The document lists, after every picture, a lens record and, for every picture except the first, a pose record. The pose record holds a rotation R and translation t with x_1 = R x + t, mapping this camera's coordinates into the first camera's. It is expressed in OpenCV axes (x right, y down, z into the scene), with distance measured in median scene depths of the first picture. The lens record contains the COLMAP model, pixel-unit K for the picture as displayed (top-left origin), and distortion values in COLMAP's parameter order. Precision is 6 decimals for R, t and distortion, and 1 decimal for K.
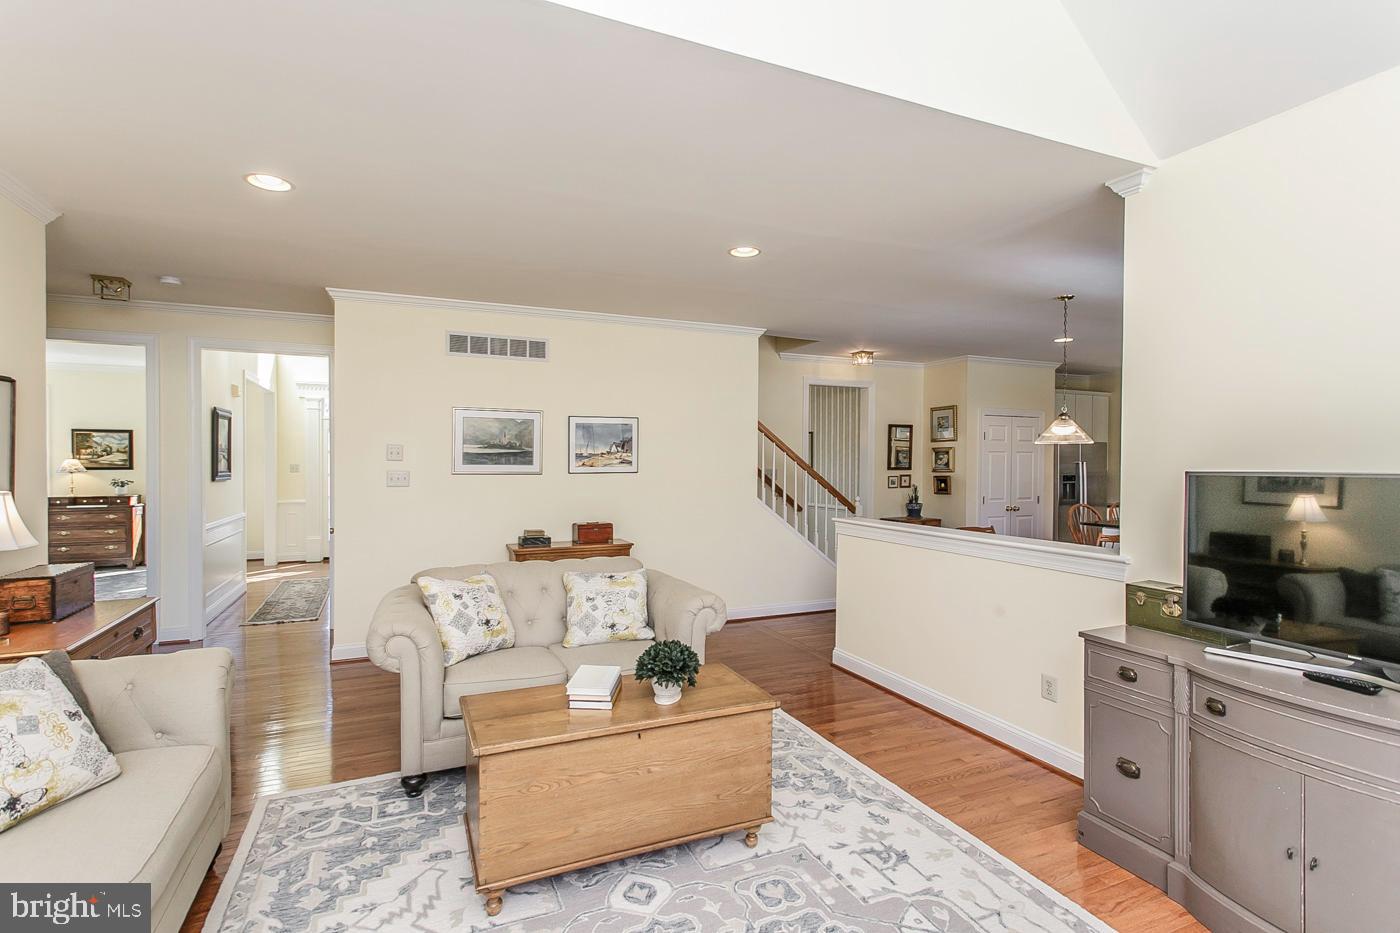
lens RADIAL K [[658.7, 0, 700.0], [0, 658.7, 466.5], [0, 0, 1]] dist [-0.001137, 0.000315]
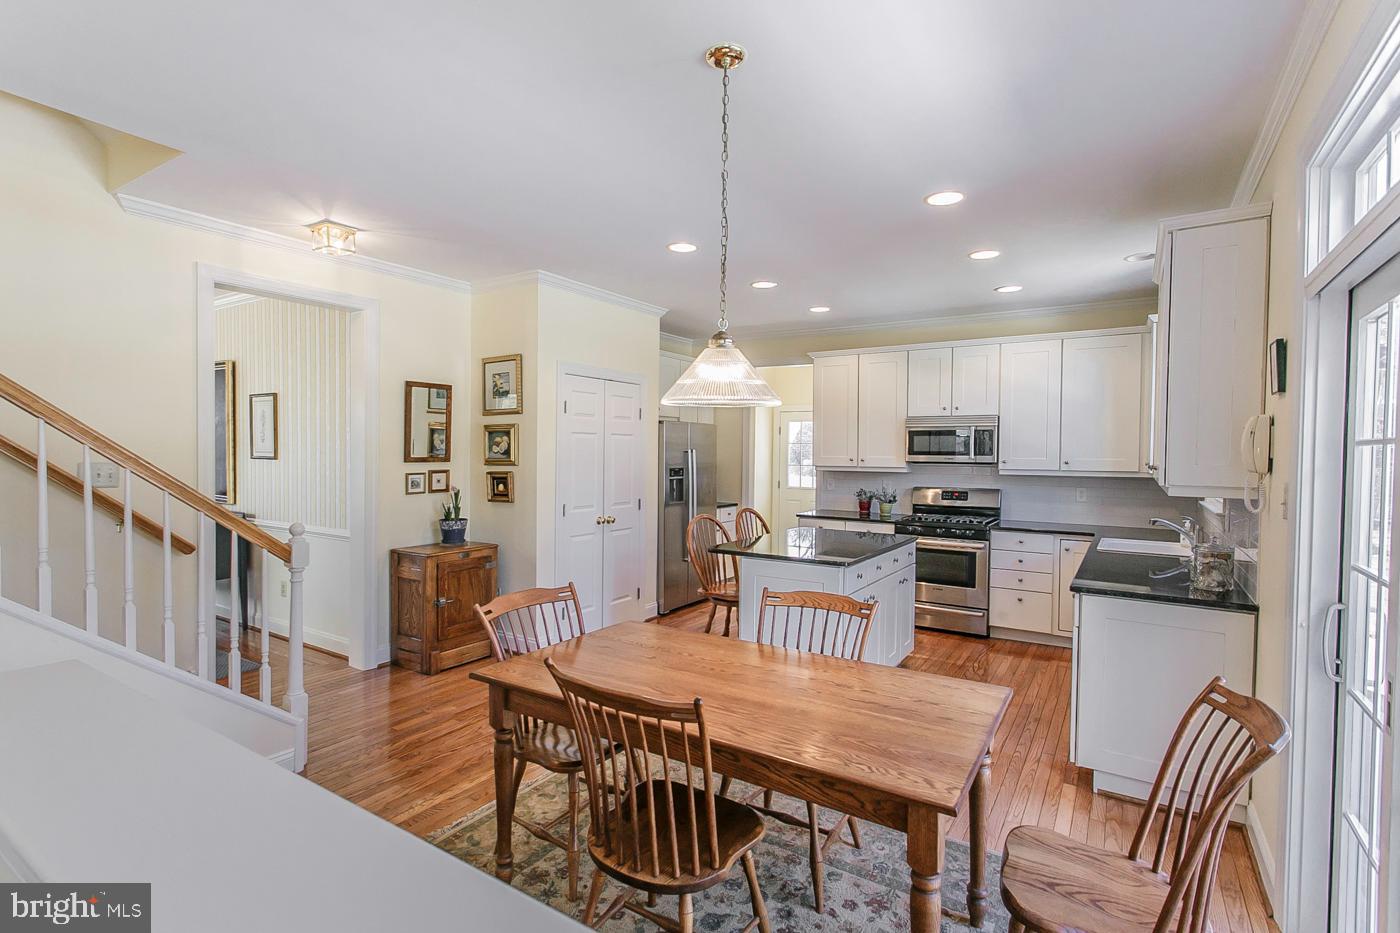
lens RADIAL K [[675.9, 0, 689.7], [0, 675.9, 464.6], [0, 0, 1]] dist [0.004241, 0.001005]
pose [[0.842455, -0.005817, 0.538736, 0.179222], [-0.002755, 0.999882, 0.015104, -0.002216], [-0.538760, -0.014209, 0.842339, 0.382671]]
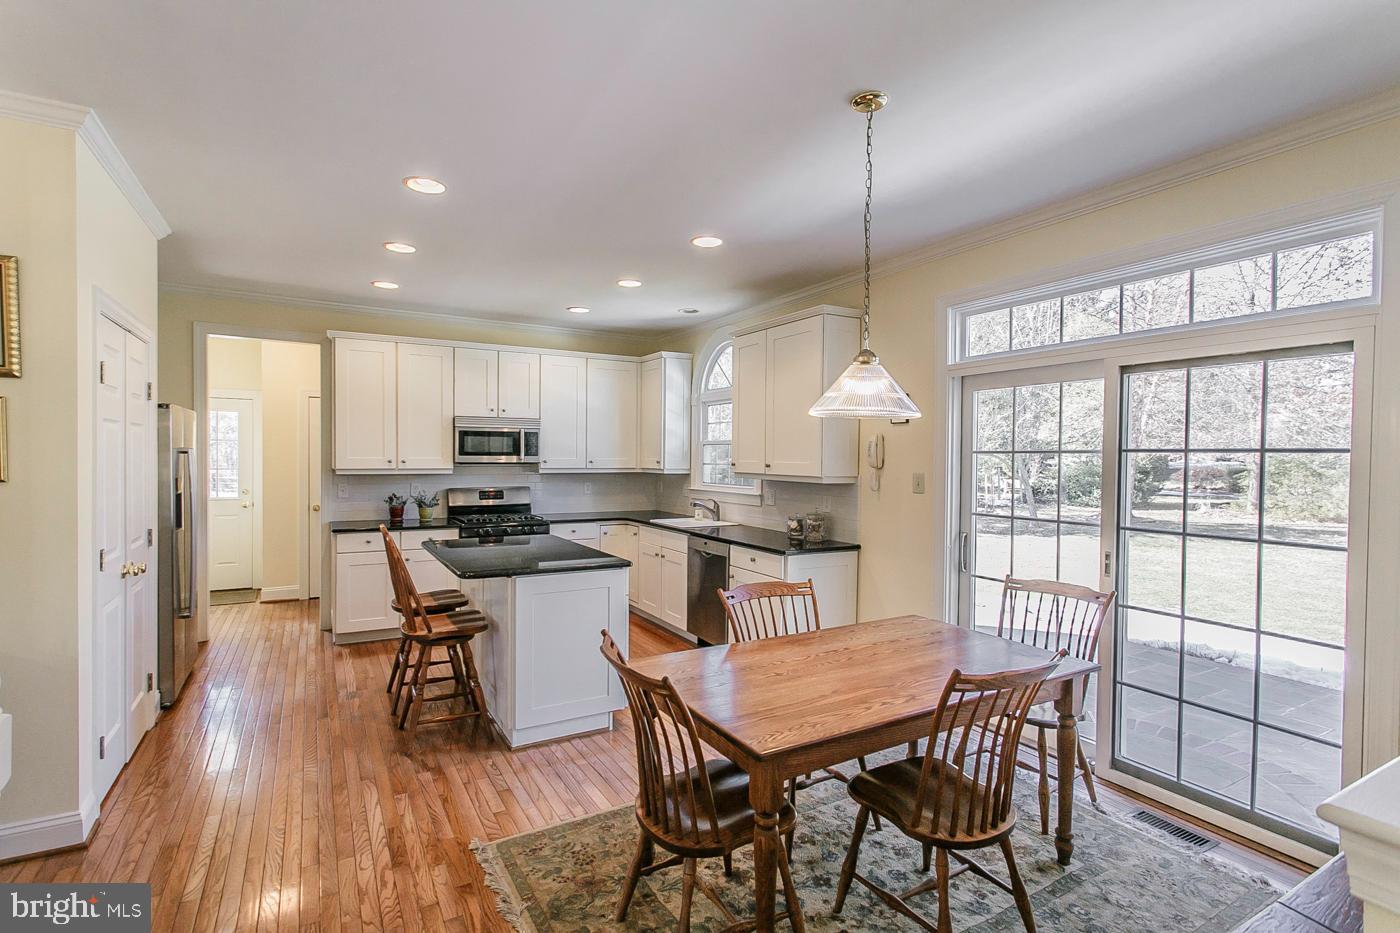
lens RADIAL K [[658.7, 0, 700.0], [0, 658.7, 466.5], [0, 0, 1]] dist [-0.001137, 0.000315]
pose [[-0.109288, -0.019145, 0.993826, 0.062055], [-0.004093, 0.999815, 0.018810, -0.004713], [-0.994002, -0.002012, -0.109346, 0.690425]]
